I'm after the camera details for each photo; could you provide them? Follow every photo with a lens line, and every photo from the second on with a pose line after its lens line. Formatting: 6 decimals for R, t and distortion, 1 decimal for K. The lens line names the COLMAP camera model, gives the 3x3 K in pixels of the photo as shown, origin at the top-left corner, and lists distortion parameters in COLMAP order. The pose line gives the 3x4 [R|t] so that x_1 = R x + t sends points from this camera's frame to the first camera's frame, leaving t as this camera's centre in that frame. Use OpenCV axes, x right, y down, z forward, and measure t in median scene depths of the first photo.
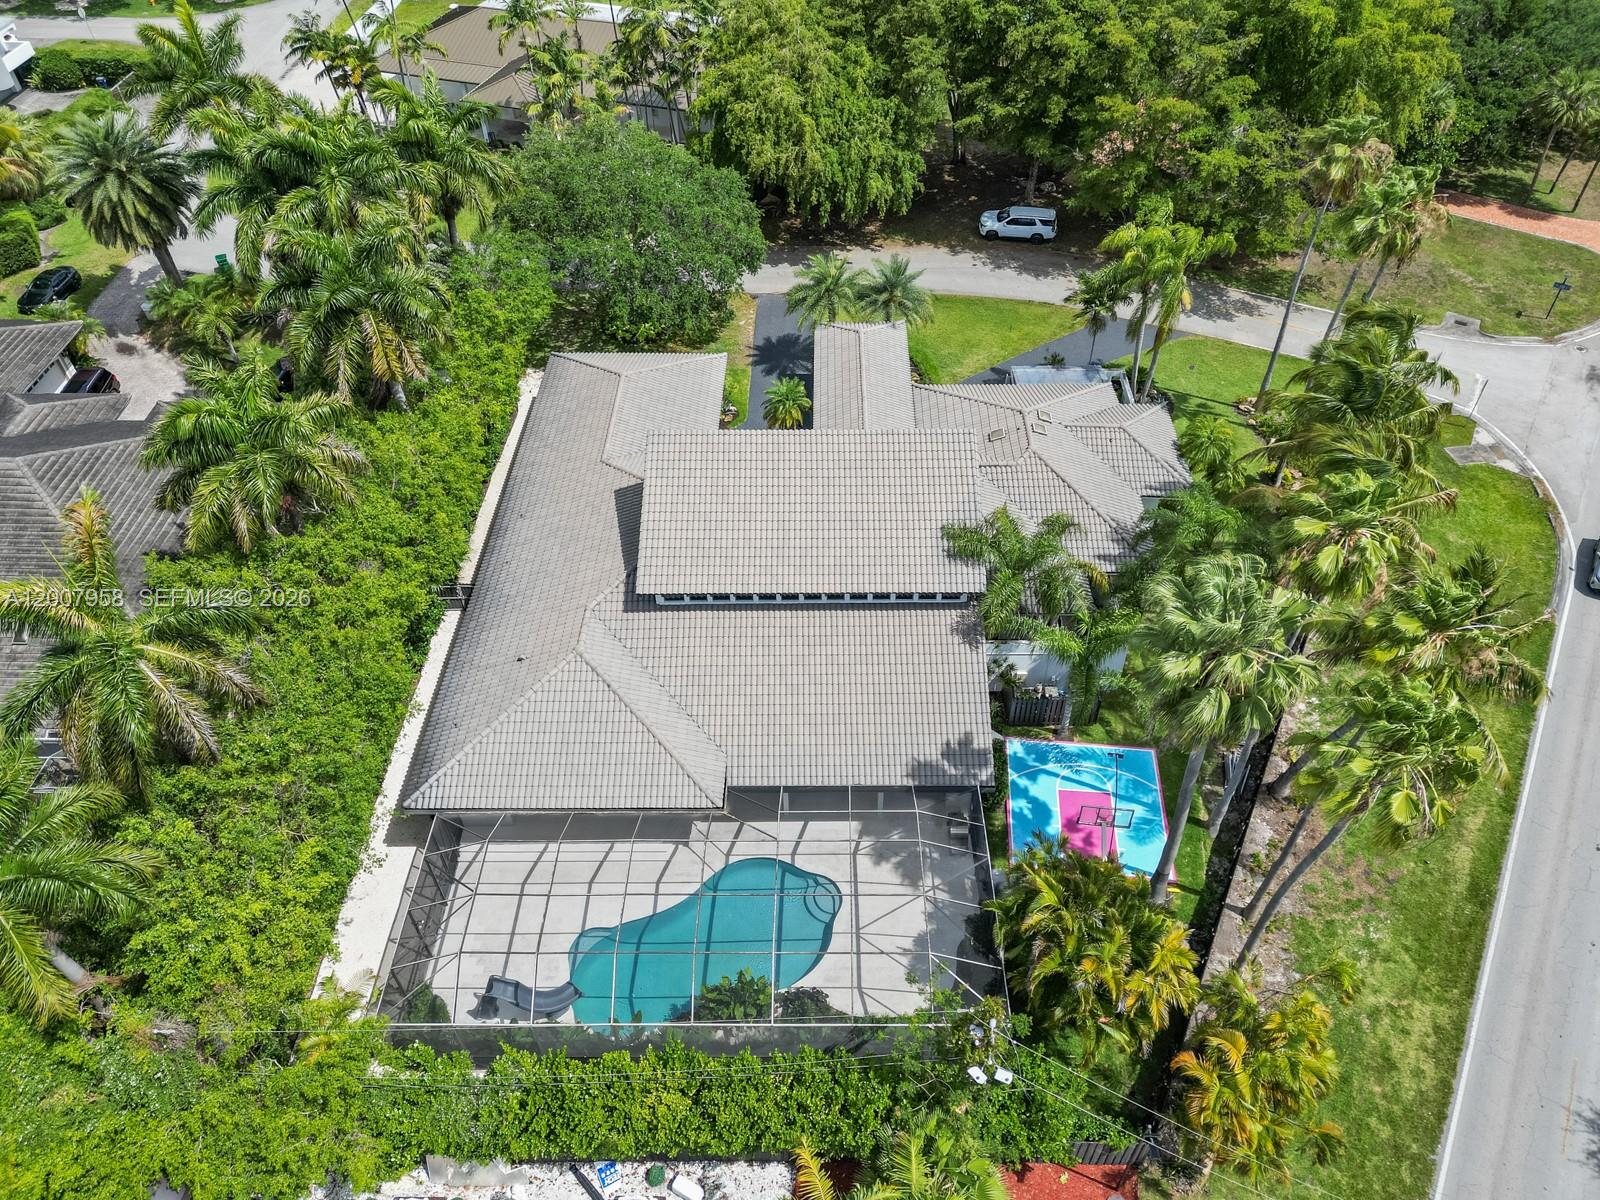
lens RADIAL K [[1141.3, 0, 829.9], [0, 1141.3, 562.7], [0, 0, 1]] dist [0.113238, -0.082056]
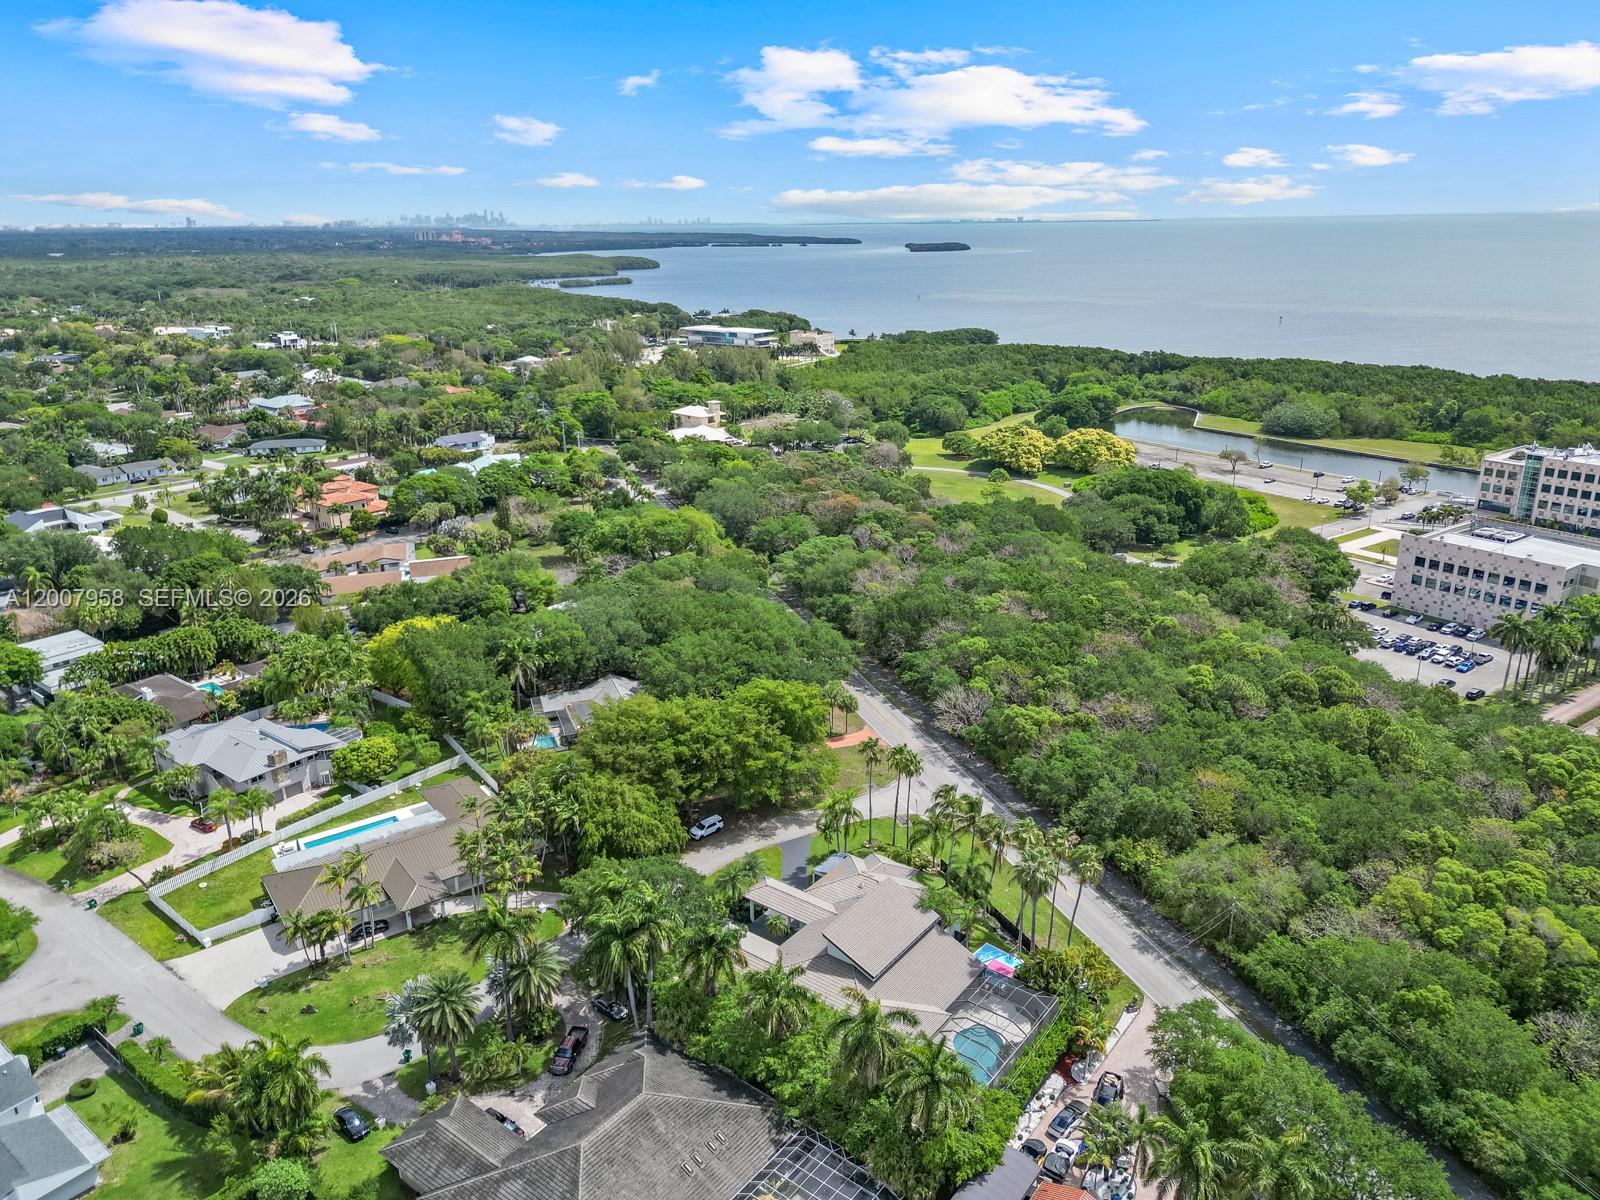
lens RADIAL K [[1139.0, 0, 800.0], [0, 1139.0, 600.0], [0, 0, 1]] dist [0.043154, -0.004565]
pose [[0.606264, -0.262139, 0.750818, -1.403719], [0.552856, 0.817582, -0.160967, -0.246134], [-0.571659, 0.512683, 0.640595, -0.744207]]
